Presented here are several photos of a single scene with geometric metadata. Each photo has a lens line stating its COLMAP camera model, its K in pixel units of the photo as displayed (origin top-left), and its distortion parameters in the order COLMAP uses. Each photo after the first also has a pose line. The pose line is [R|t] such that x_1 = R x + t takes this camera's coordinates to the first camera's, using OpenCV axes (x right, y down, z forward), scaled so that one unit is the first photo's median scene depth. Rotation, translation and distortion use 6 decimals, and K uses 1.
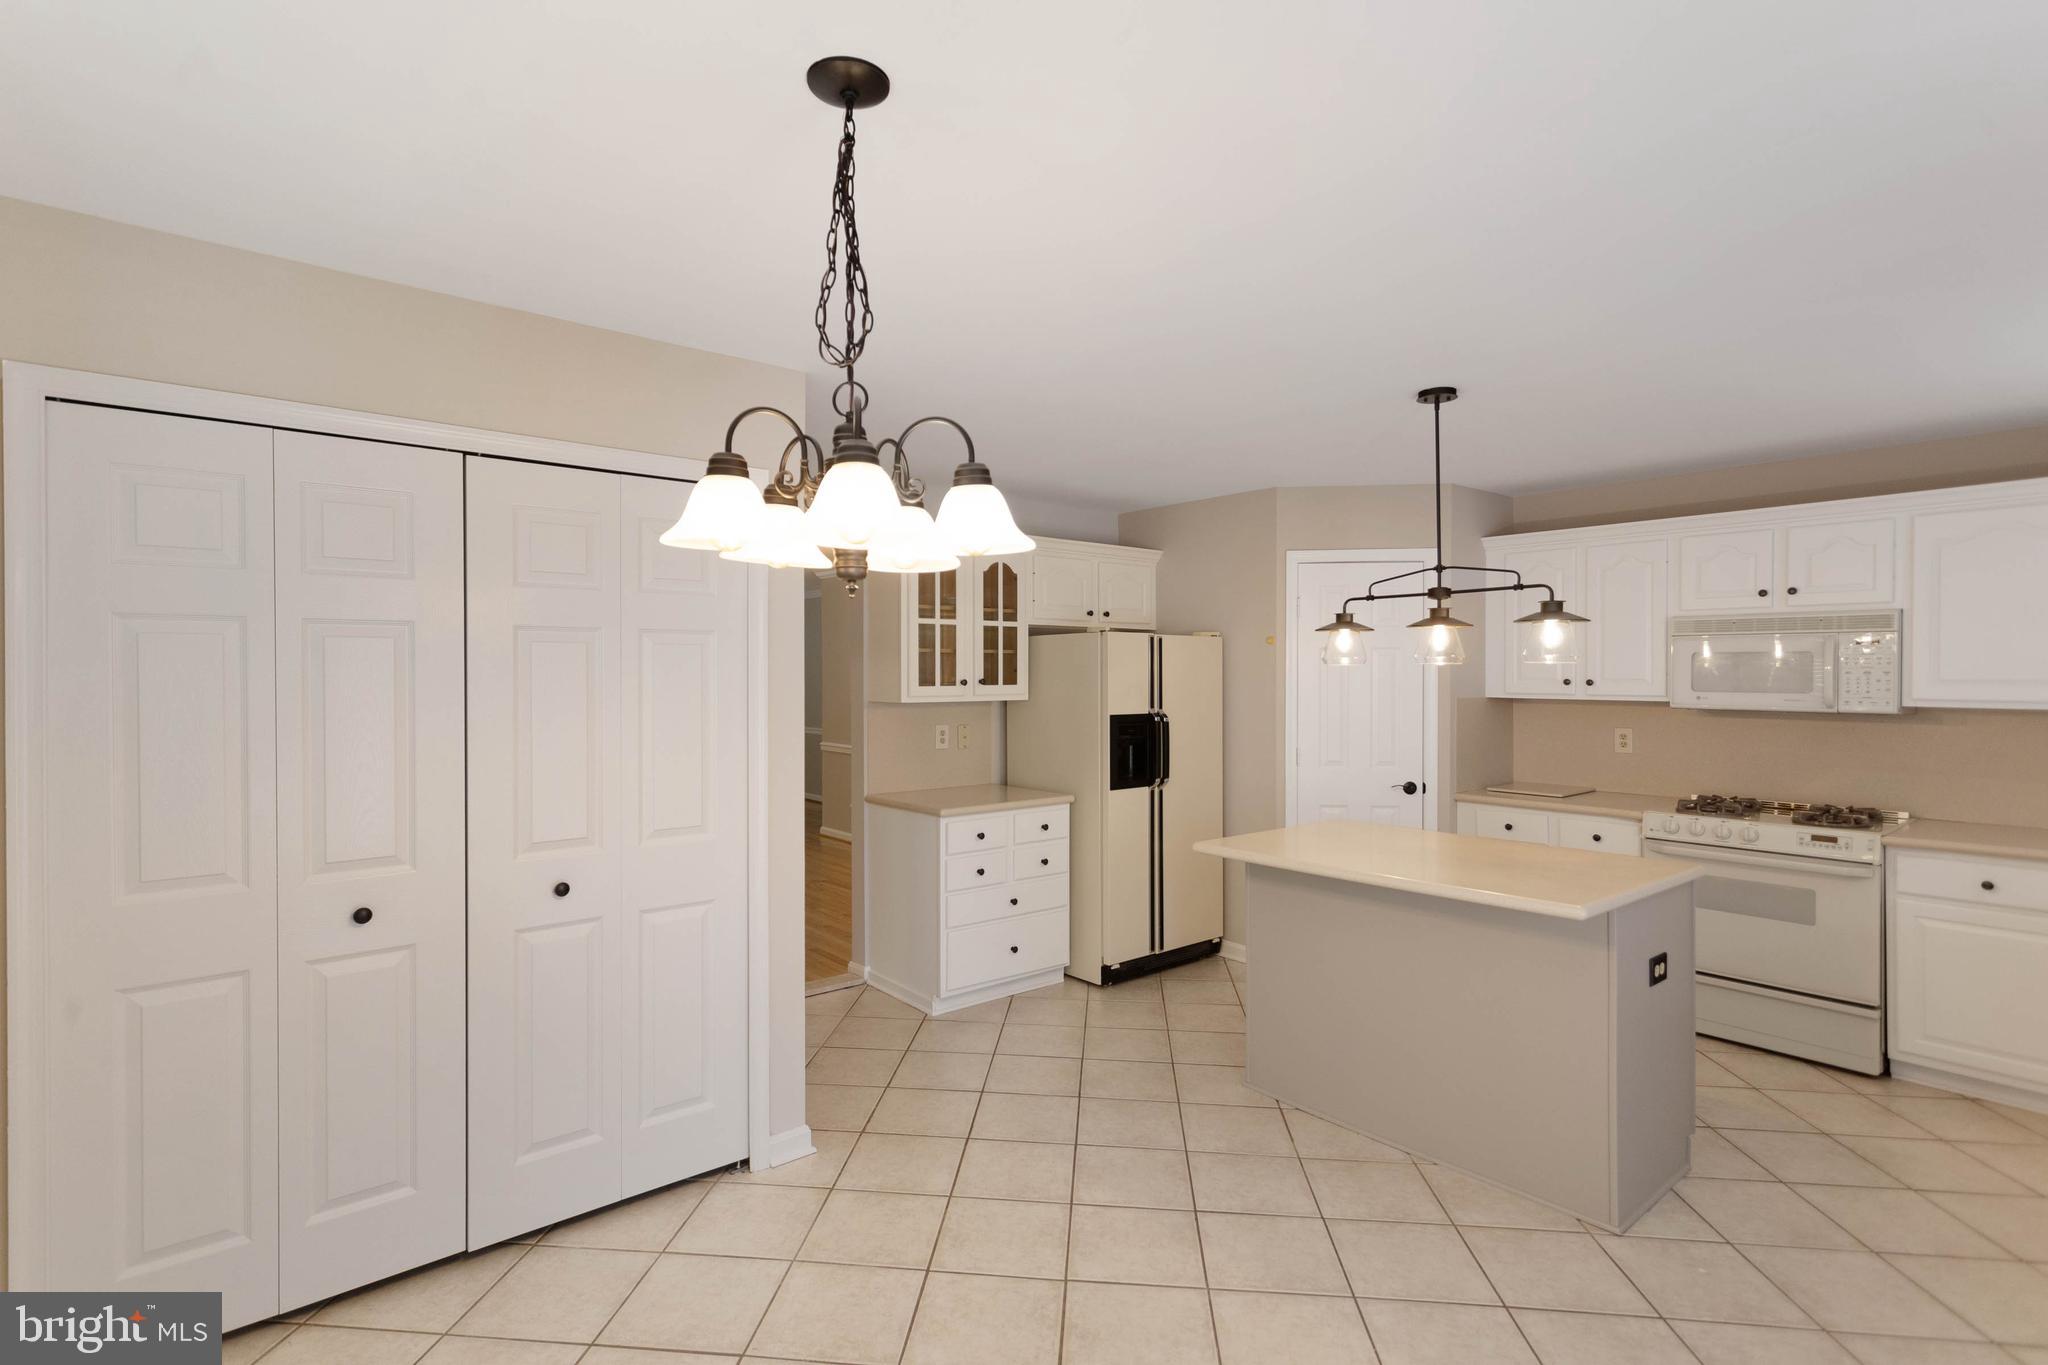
lens RADIAL K [[970.4, 0, 1009.9], [0, 970.4, 677.2], [0, 0, 1]] dist [0.001570, 0.000163]
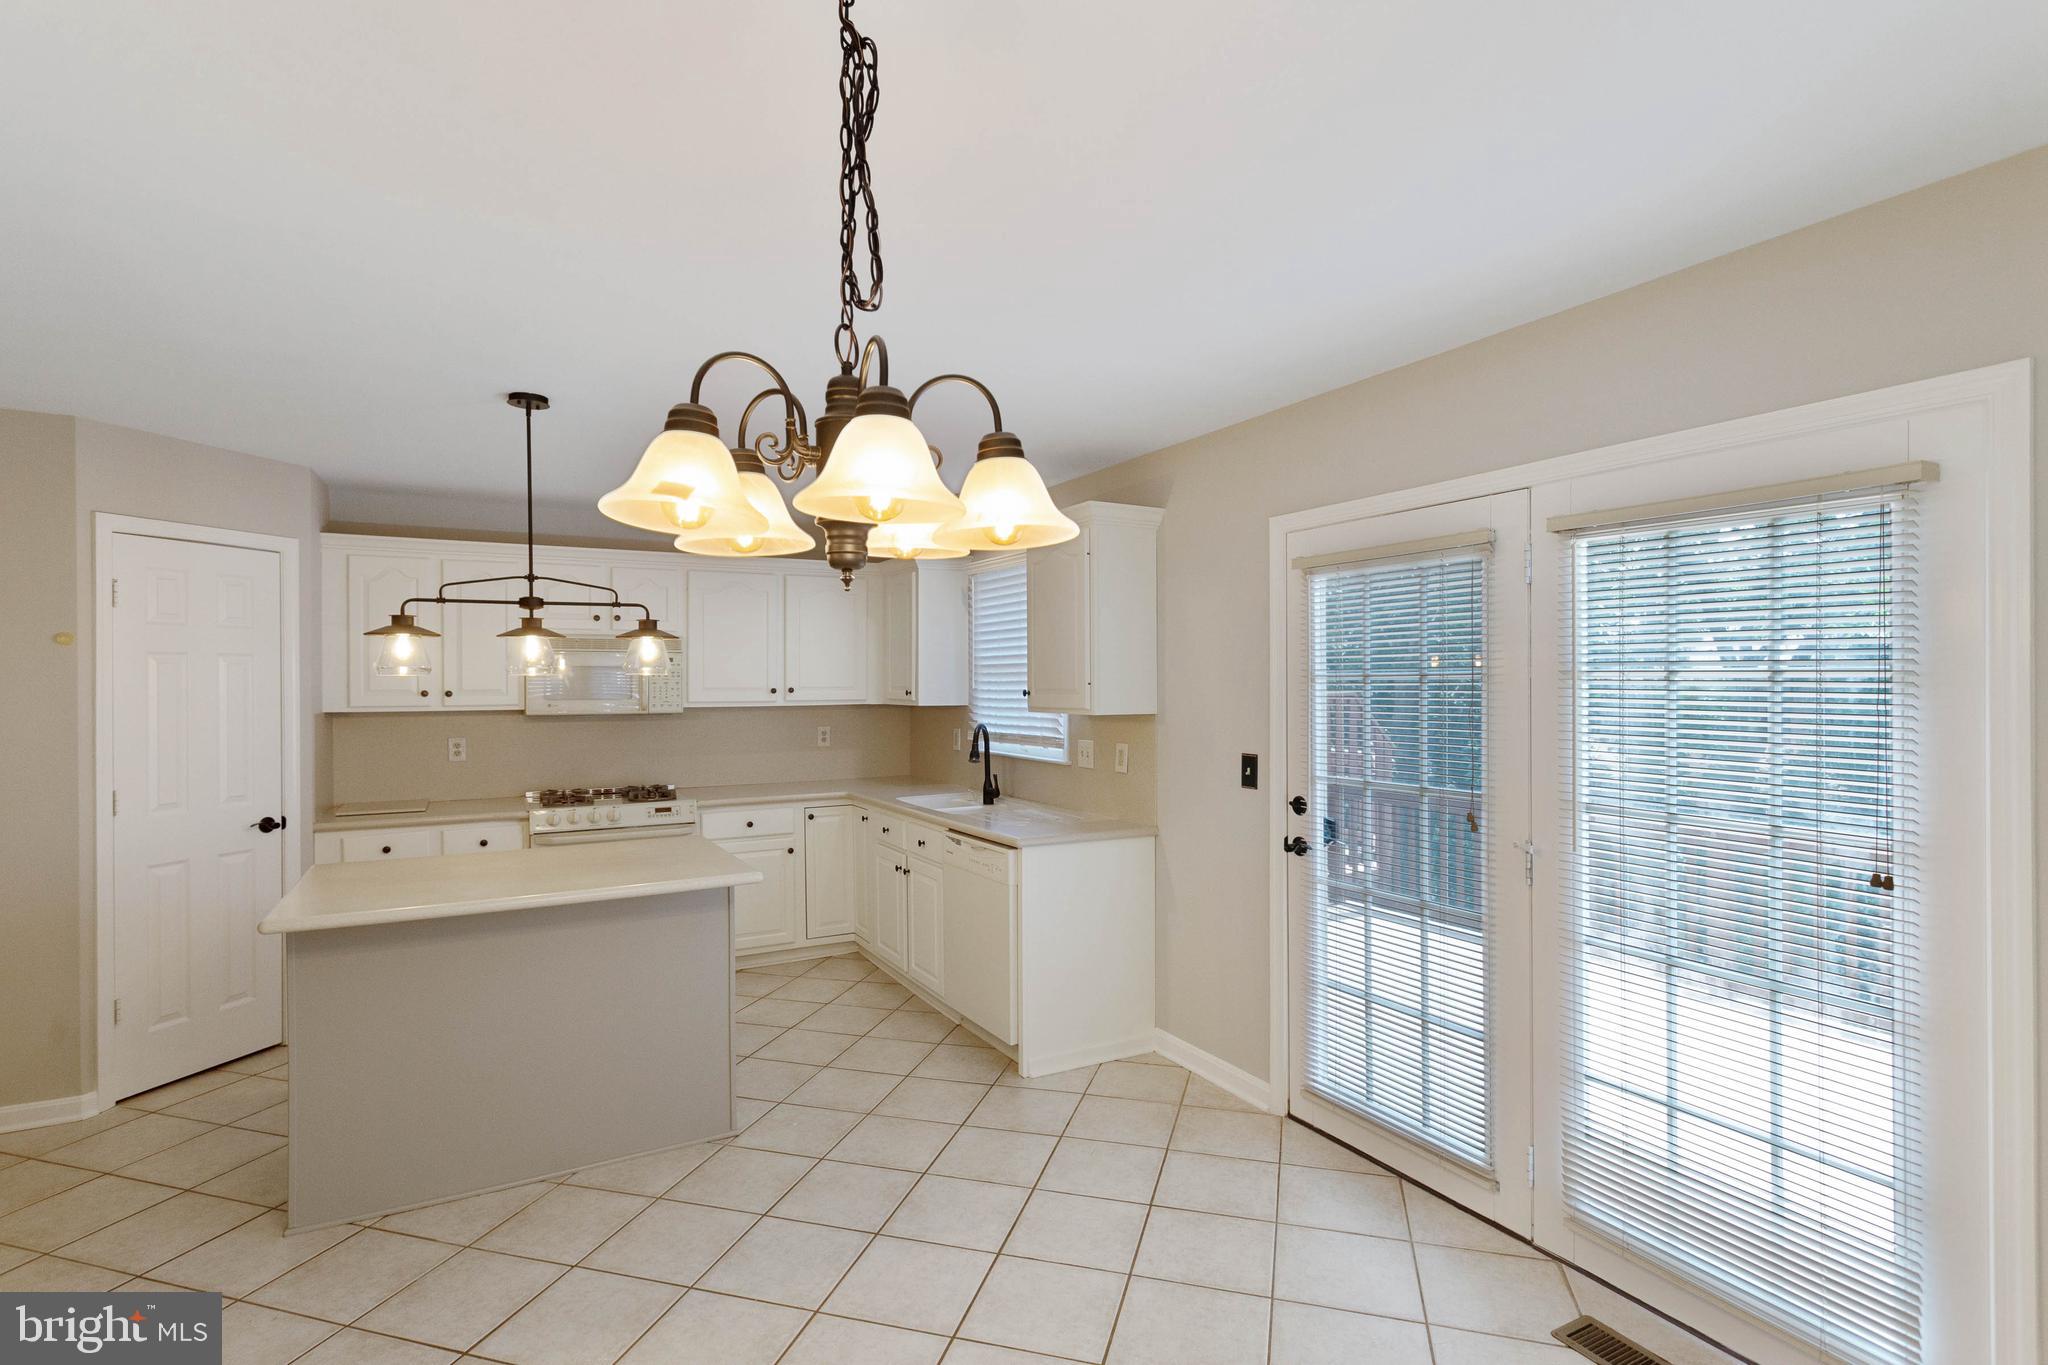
lens RADIAL K [[990.3, 0, 1009.6], [0, 990.3, 679.8], [0, 0, 1]] dist [0.001302, 0.001441]
pose [[0.184650, 0.000409, 0.982804, -0.348724], [0.009738, 0.999950, -0.002246, -0.001405], [-0.982756, 0.009985, 0.184637, 0.262274]]
